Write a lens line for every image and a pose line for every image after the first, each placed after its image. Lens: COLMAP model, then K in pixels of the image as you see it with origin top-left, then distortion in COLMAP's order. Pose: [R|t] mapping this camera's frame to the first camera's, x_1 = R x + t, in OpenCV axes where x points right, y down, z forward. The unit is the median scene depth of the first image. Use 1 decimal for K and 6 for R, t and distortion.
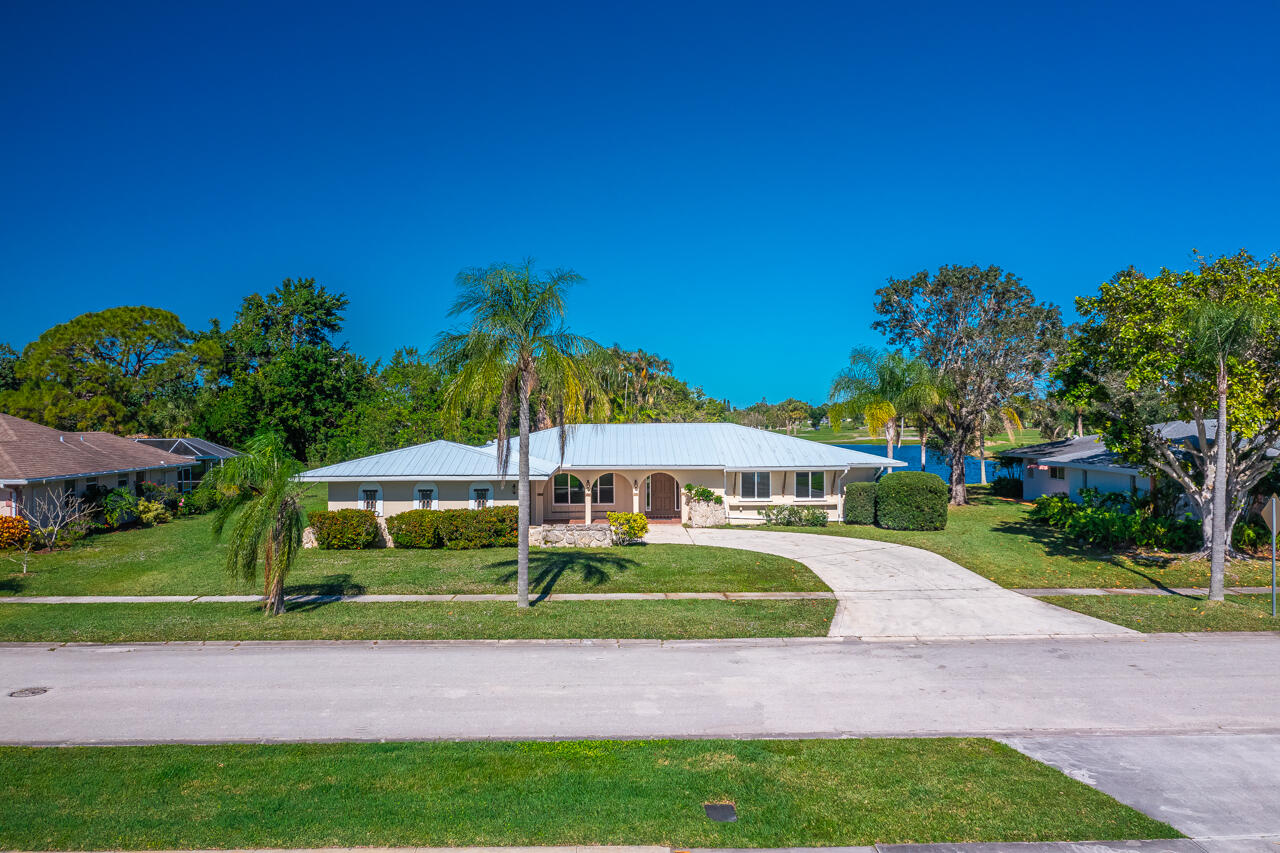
lens RADIAL K [[1001.6, 0, 640.0], [0, 1001.6, 426.5], [0, 0, 1]] dist [-0.010535, -0.000578]
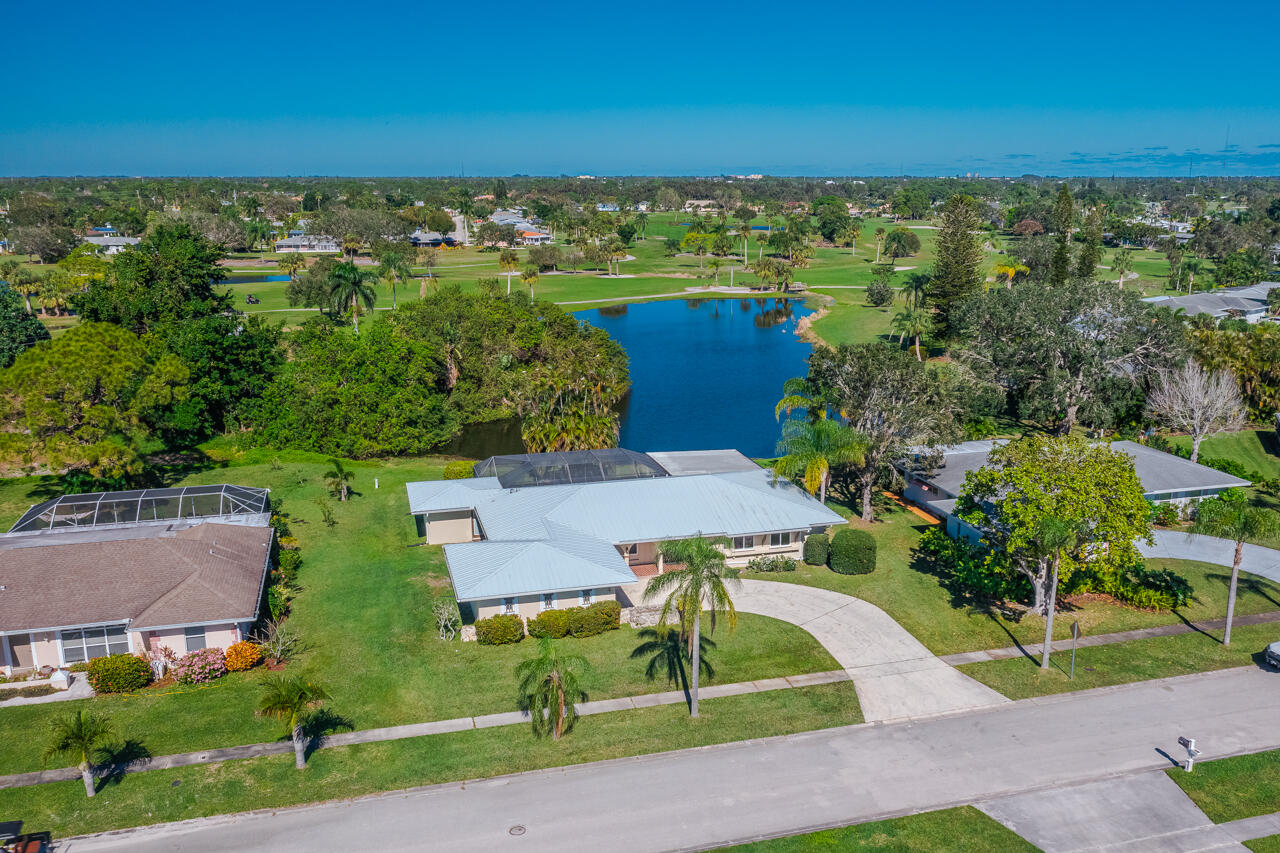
lens RADIAL K [[1163.8, 0, 710.7], [0, 1163.8, 426.4], [0, 0, 1]] dist [-0.040809, 0.059208]
pose [[0.961737, -0.051123, 0.269163, -0.423583], [-0.004840, 0.979113, 0.203258, -0.505477], [-0.273932, -0.196784, 0.941402, -0.567700]]
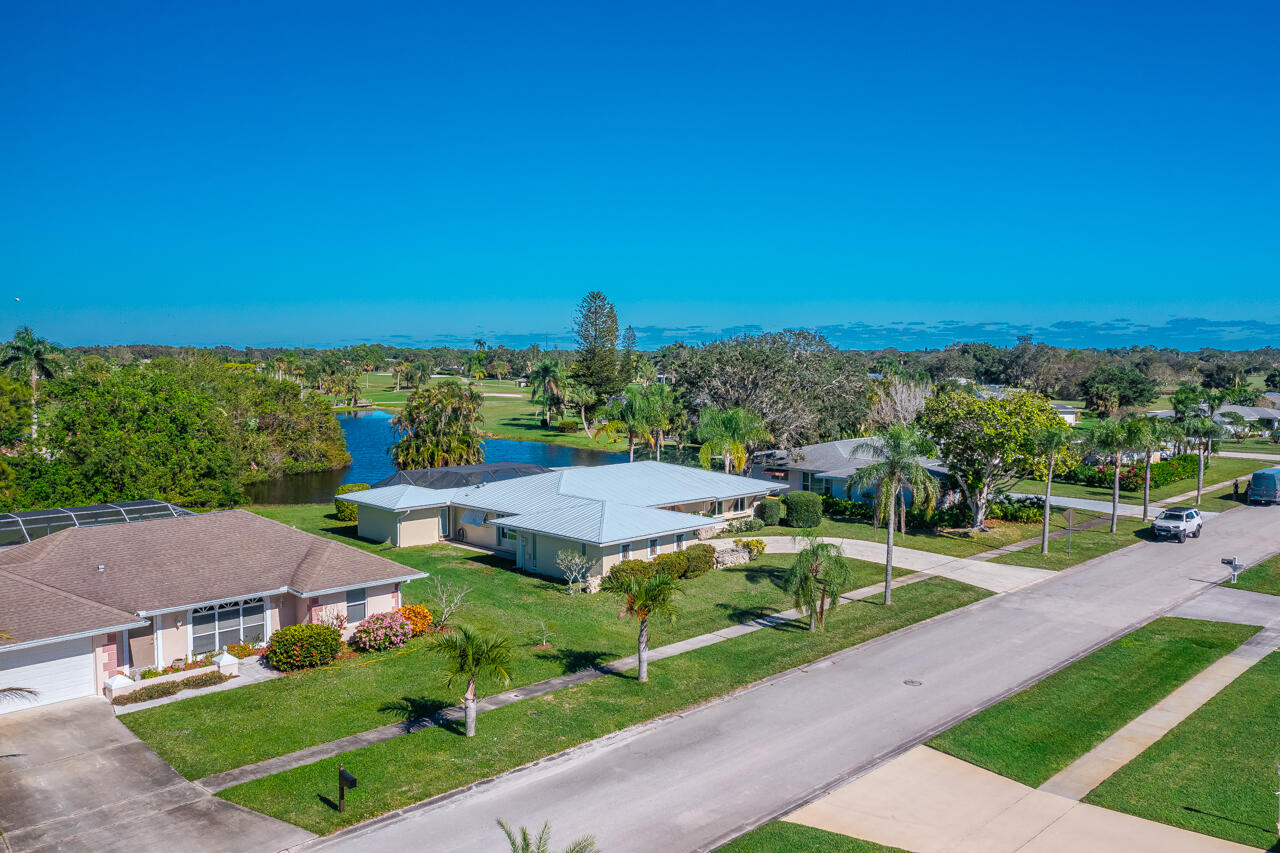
lens RADIAL K [[1014.5, 0, 640.0], [0, 1014.5, 426.5], [0, 0, 1]] dist [-0.019280, 0.003024]
pose [[0.721508, -0.042874, 0.691077, -1.228261], [-0.001169, 0.998004, 0.063135, -0.191646], [-0.692405, -0.046361, 0.720018, -0.028808]]
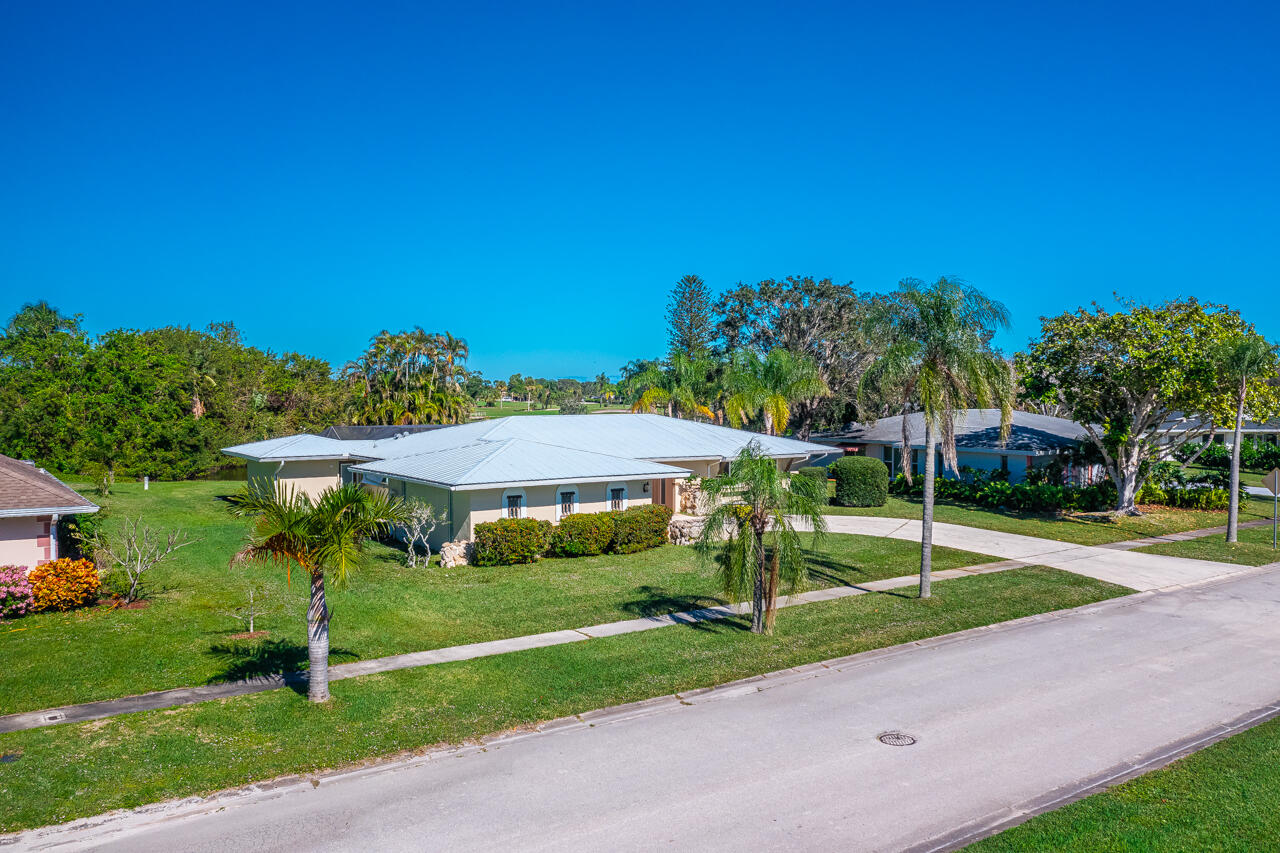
lens RADIAL K [[1001.6, 0, 640.0], [0, 1001.6, 426.5], [0, 0, 1]] dist [-0.010535, -0.000578]
pose [[0.827131, -0.011460, 0.561893, -0.678181], [-0.001880, 0.999730, 0.023158, -0.019662], [-0.562006, -0.020211, 0.826886, 0.197848]]
